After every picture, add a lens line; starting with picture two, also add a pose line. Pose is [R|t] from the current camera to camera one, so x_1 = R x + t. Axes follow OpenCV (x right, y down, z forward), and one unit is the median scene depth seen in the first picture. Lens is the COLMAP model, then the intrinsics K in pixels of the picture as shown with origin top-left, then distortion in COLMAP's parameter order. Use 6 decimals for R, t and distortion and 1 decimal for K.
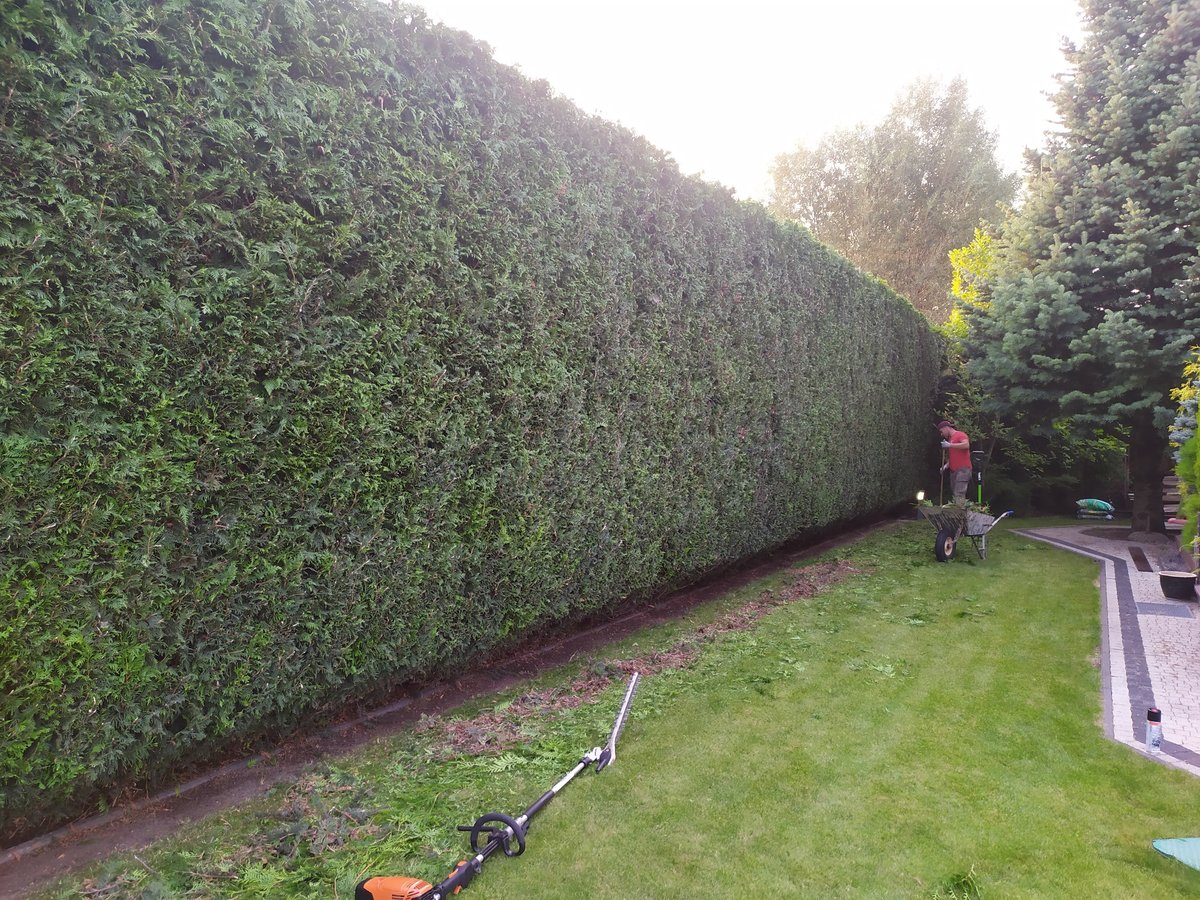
lens RADIAL K [[869.6, 0, 600.0], [0, 869.6, 450.0], [0, 0, 1]] dist [0.054338, -0.062353]
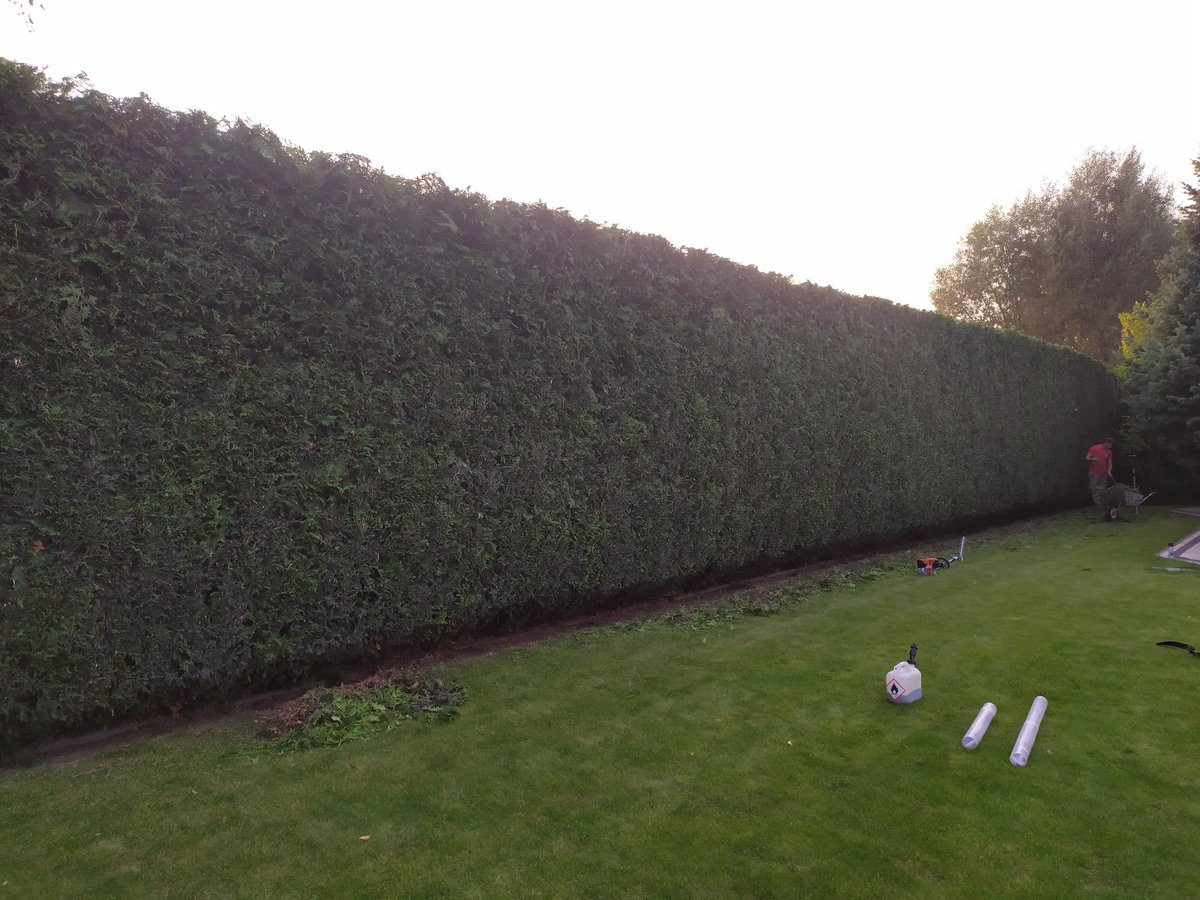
lens RADIAL K [[869.6, 0, 600.0], [0, 869.6, 450.0], [0, 0, 1]] dist [0.054338, -0.062353]
pose [[0.981357, -0.026397, -0.190374, -0.229885], [0.020994, 0.999319, -0.030345, 0.020160], [0.191045, 0.025783, 0.981243, -0.799247]]
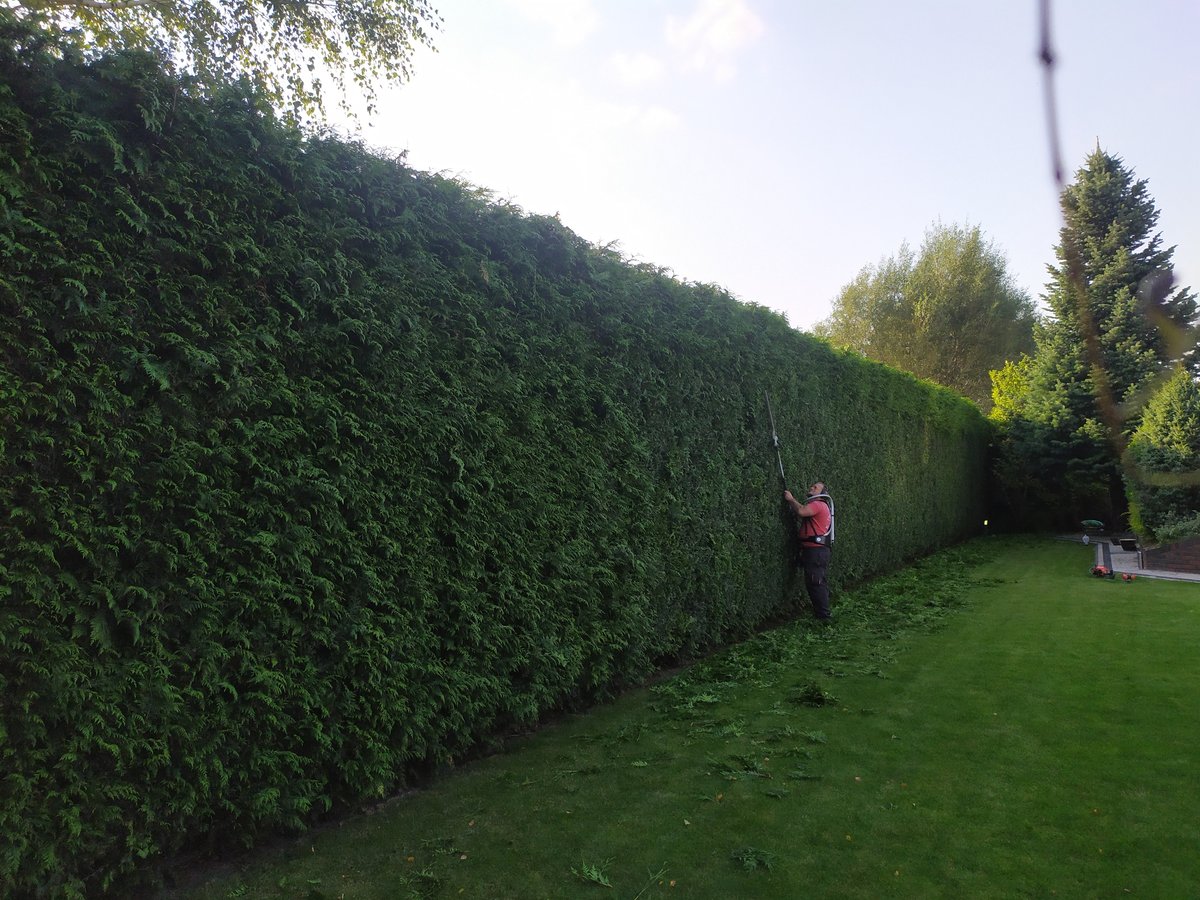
lens RADIAL K [[900.7, 0, 600.0], [0, 900.7, 450.0], [0, 0, 1]] dist [0.057298, -0.072920]
pose [[0.998650, -0.048062, 0.019710, -0.543524], [0.049461, 0.995721, -0.078065, 0.019137], [-0.015874, 0.078934, 0.996753, -0.983373]]
